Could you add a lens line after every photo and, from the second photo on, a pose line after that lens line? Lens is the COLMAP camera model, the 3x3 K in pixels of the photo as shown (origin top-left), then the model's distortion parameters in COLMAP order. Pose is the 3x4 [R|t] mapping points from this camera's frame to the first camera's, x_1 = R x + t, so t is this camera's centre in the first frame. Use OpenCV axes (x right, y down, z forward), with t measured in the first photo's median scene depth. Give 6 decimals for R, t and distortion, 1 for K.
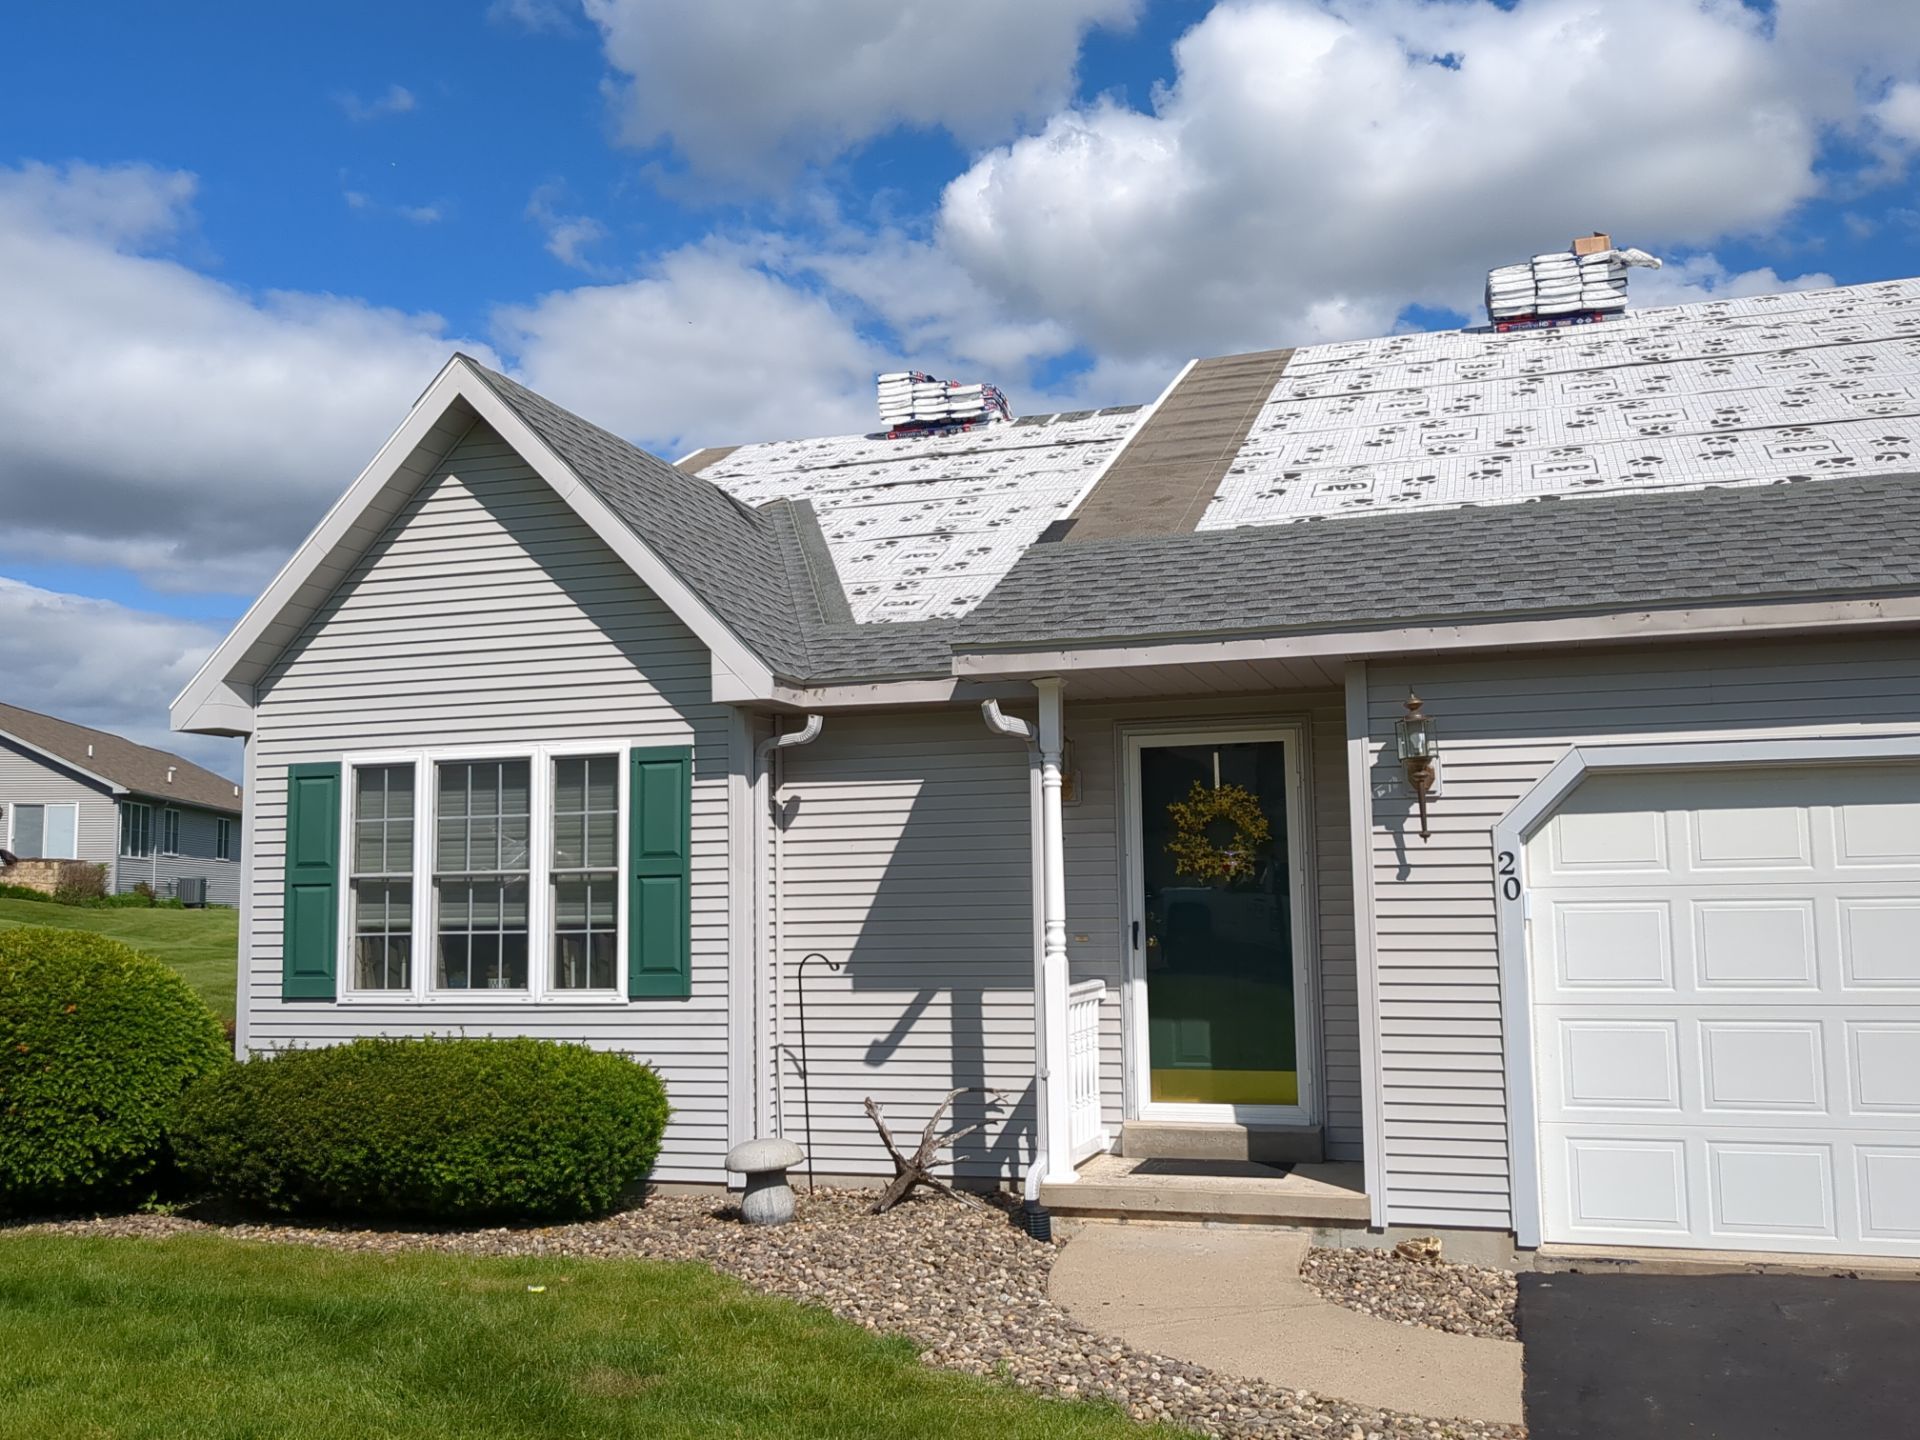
lens RADIAL K [[1757.3, 0, 960.0], [0, 1757.3, 720.0], [0, 0, 1]] dist [0.076646, -0.146699]
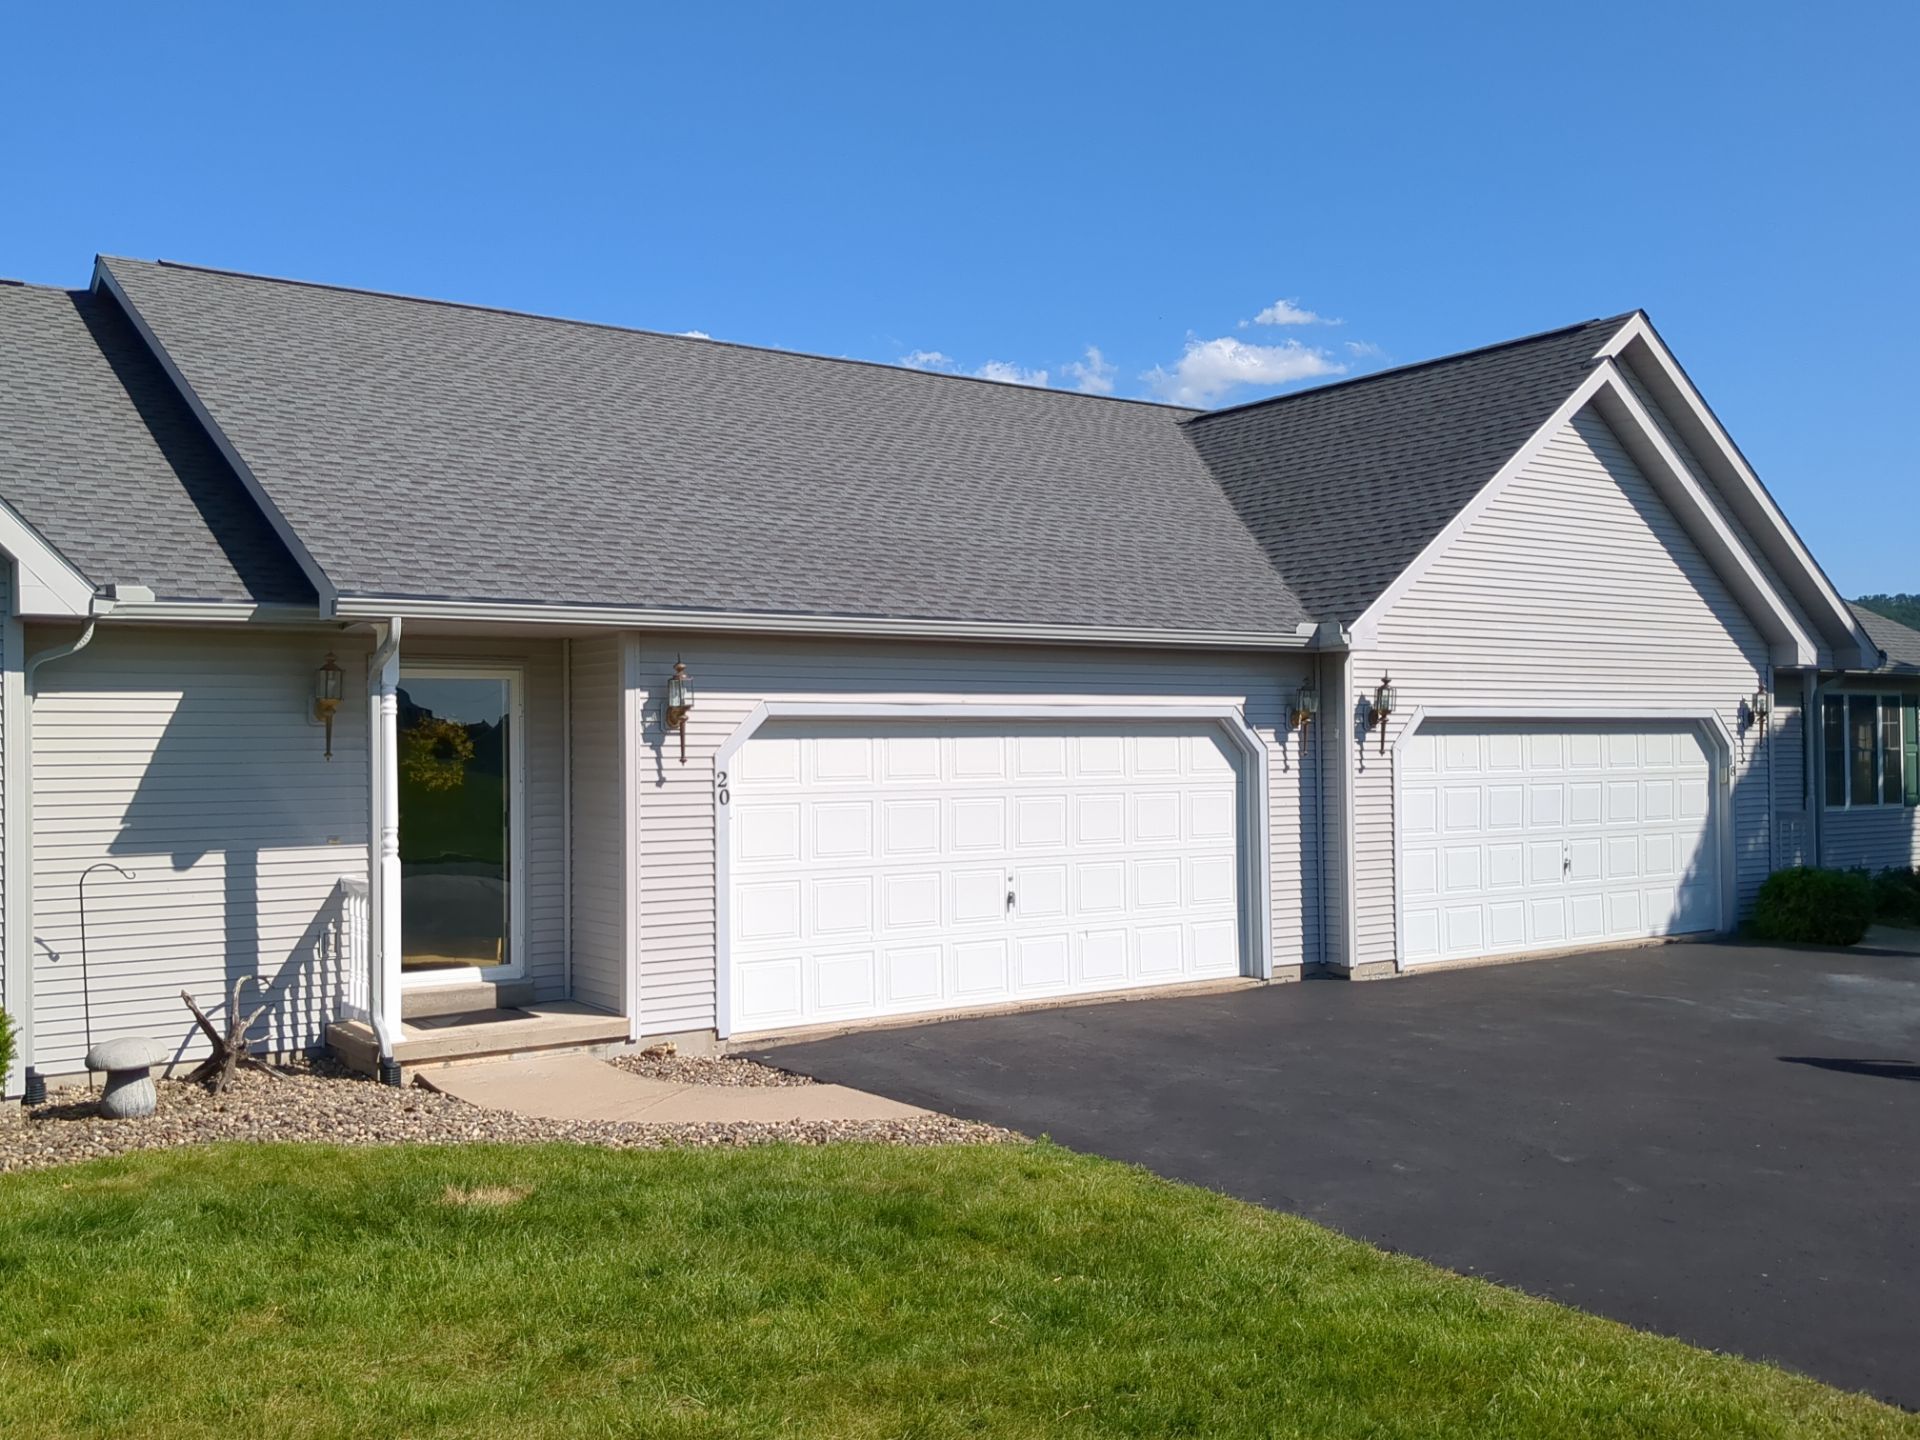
lens RADIAL K [[1756.8, 0, 951.7], [0, 1756.8, 723.1], [0, 0, 1]] dist [0.084348, -0.163090]
pose [[0.603584, 0.022050, 0.796995, -0.596597], [-0.082749, 0.995952, 0.035113, -0.025907], [-0.792994, -0.087144, 0.602965, -0.013619]]
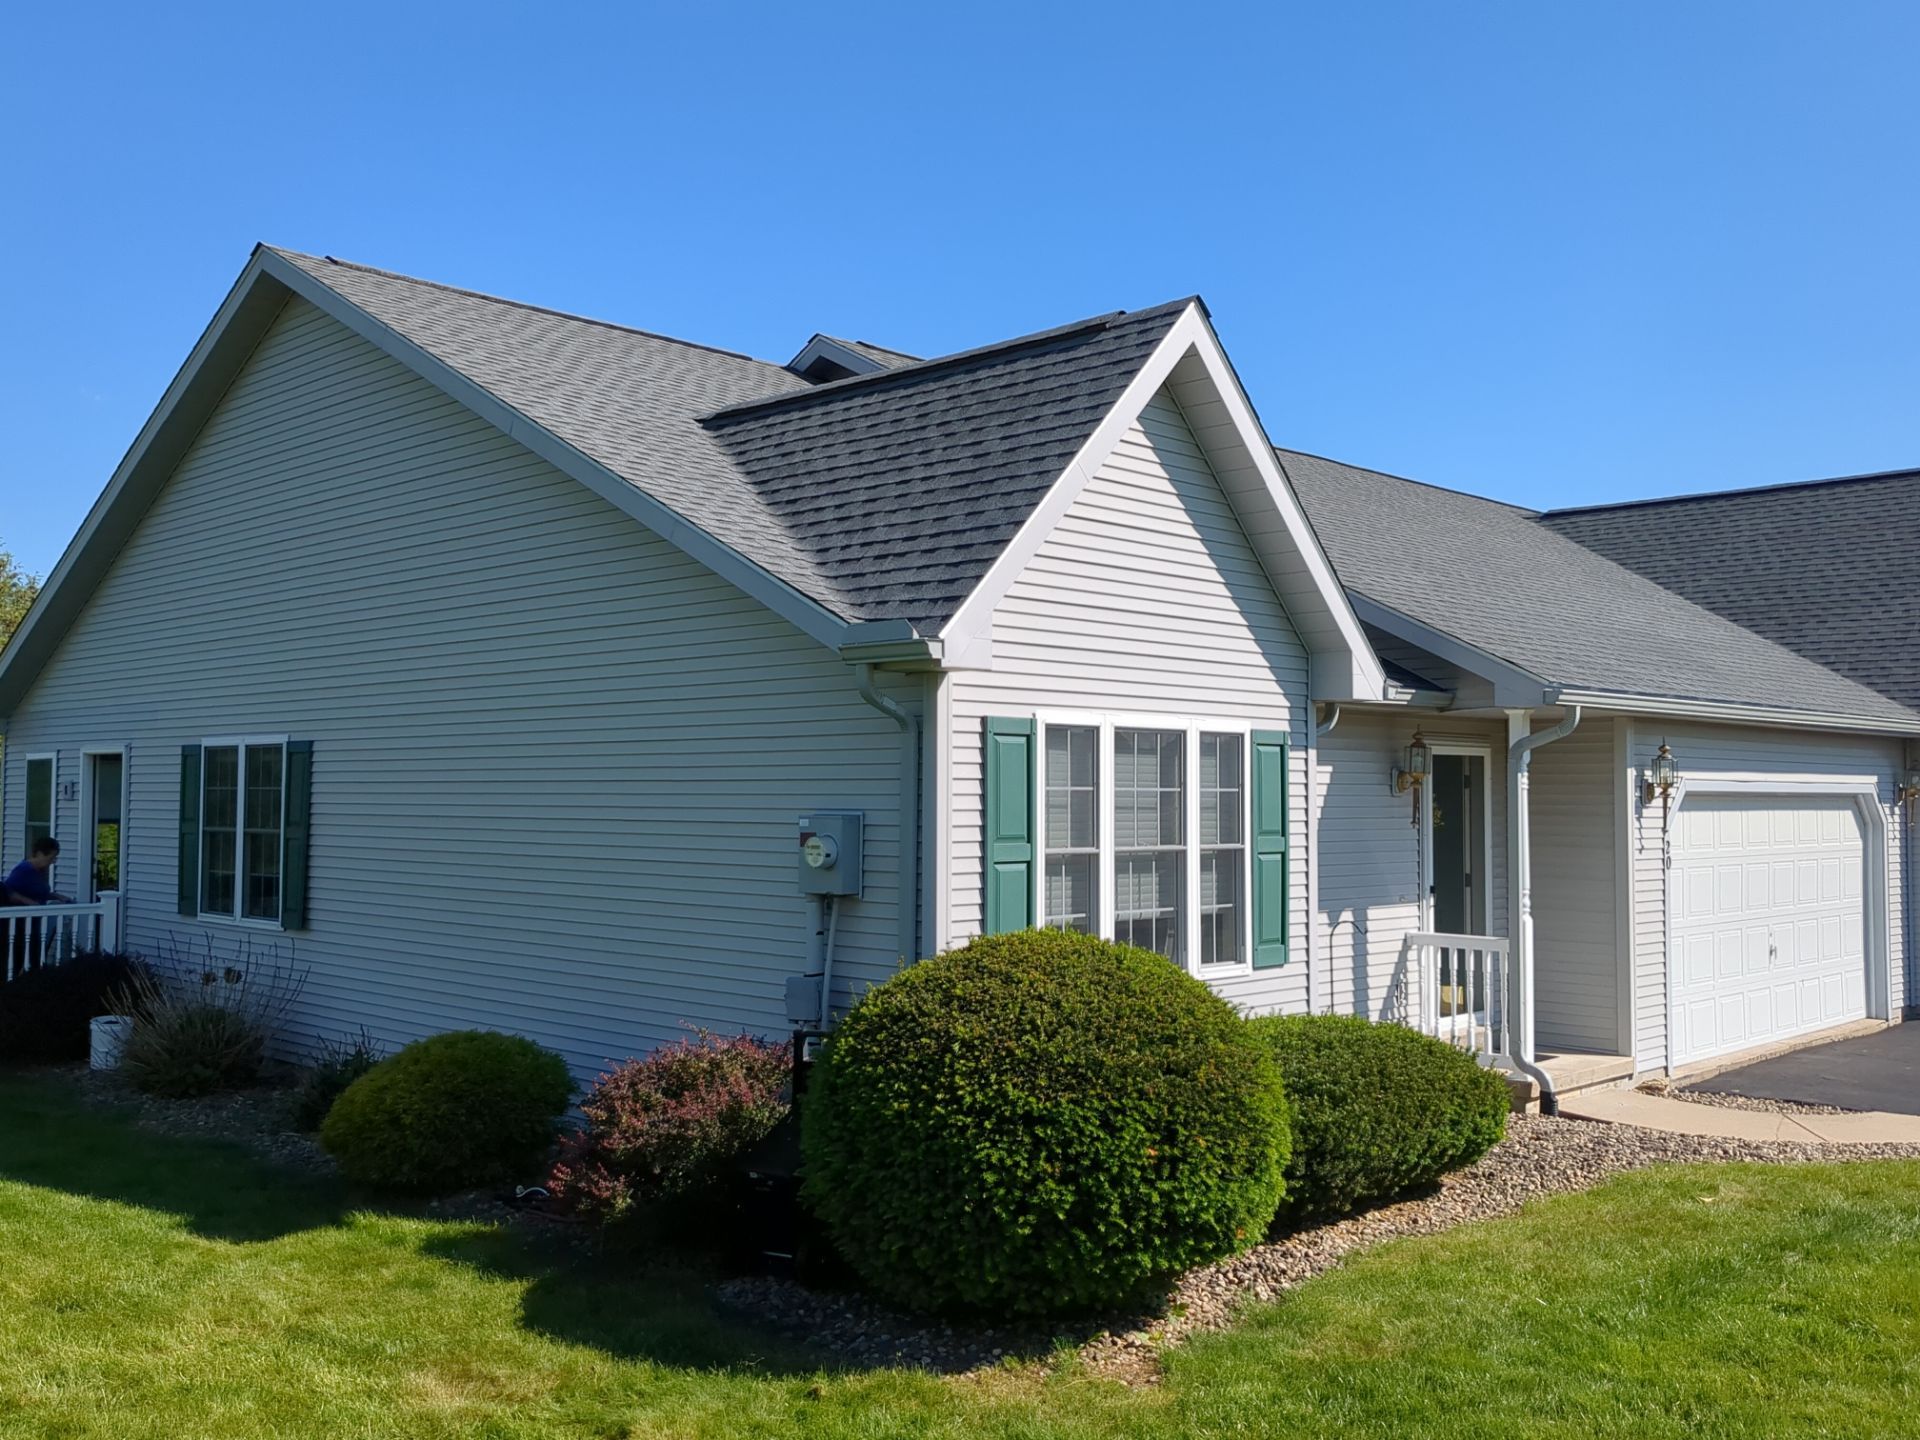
lens RADIAL K [[1757.3, 0, 960.0], [0, 1757.3, 720.0], [0, 0, 1]] dist [0.076646, -0.146699]
pose [[0.449026, 0.055645, 0.891784, -1.205723], [-0.104351, 0.994495, -0.009512, 0.038562], [-0.887404, -0.088787, 0.452361, 0.693628]]
